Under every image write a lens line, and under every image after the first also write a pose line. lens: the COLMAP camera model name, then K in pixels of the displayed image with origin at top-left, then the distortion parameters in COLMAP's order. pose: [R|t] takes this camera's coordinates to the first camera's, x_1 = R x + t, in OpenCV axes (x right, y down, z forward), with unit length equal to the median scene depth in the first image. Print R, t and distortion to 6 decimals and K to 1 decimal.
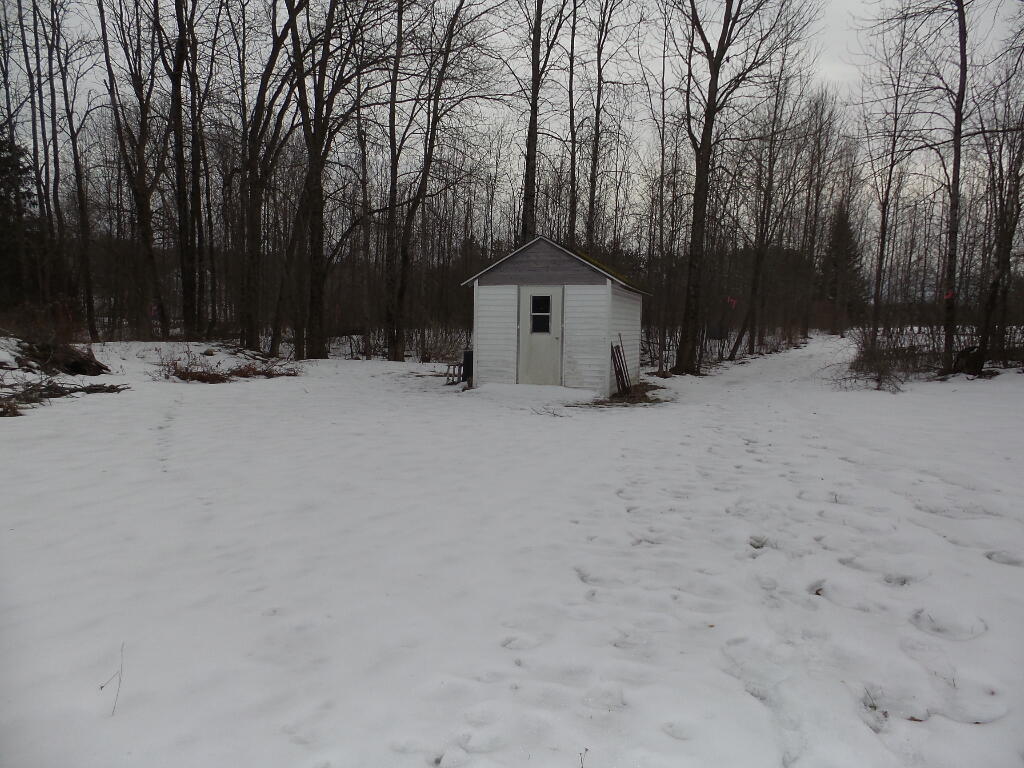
lens RADIAL K [[715.8, 0, 512.0], [0, 715.8, 384.0], [0, 0, 1]] dist [-0.011306, -0.002066]
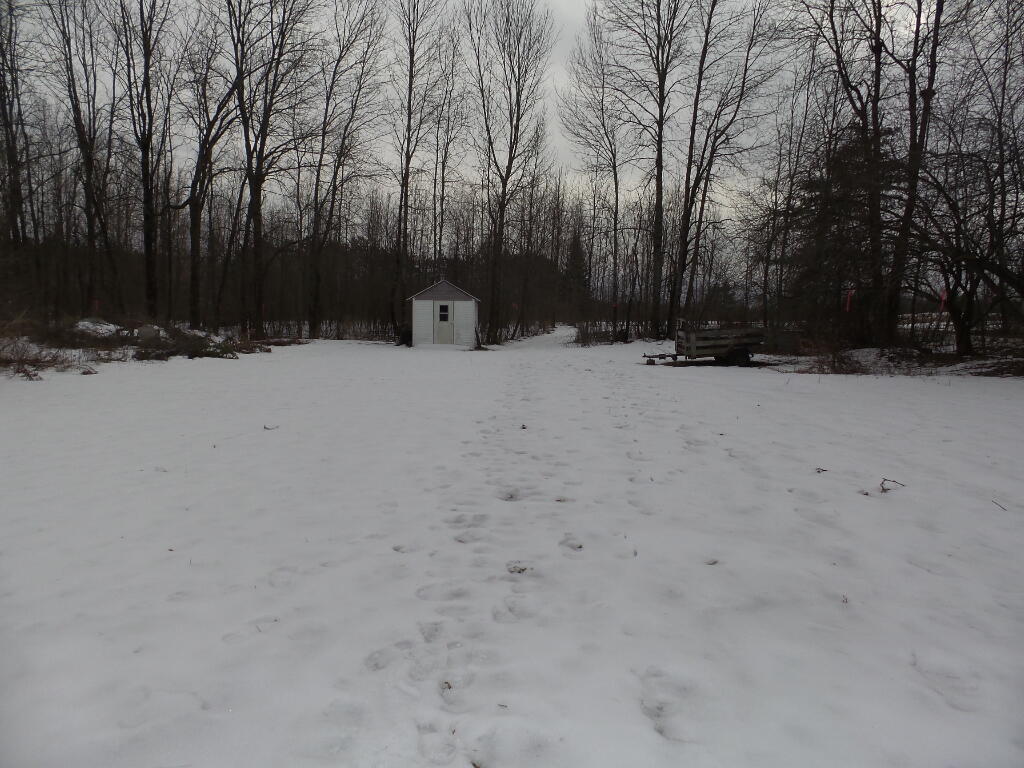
lens RADIAL K [[715.8, 0, 512.0], [0, 715.8, 384.0], [0, 0, 1]] dist [-0.011306, -0.002066]
pose [[0.945597, -0.024473, 0.324419, -0.476263], [0.024193, 0.999695, 0.004895, 0.117450], [-0.324440, 0.003220, 0.945901, -1.179554]]
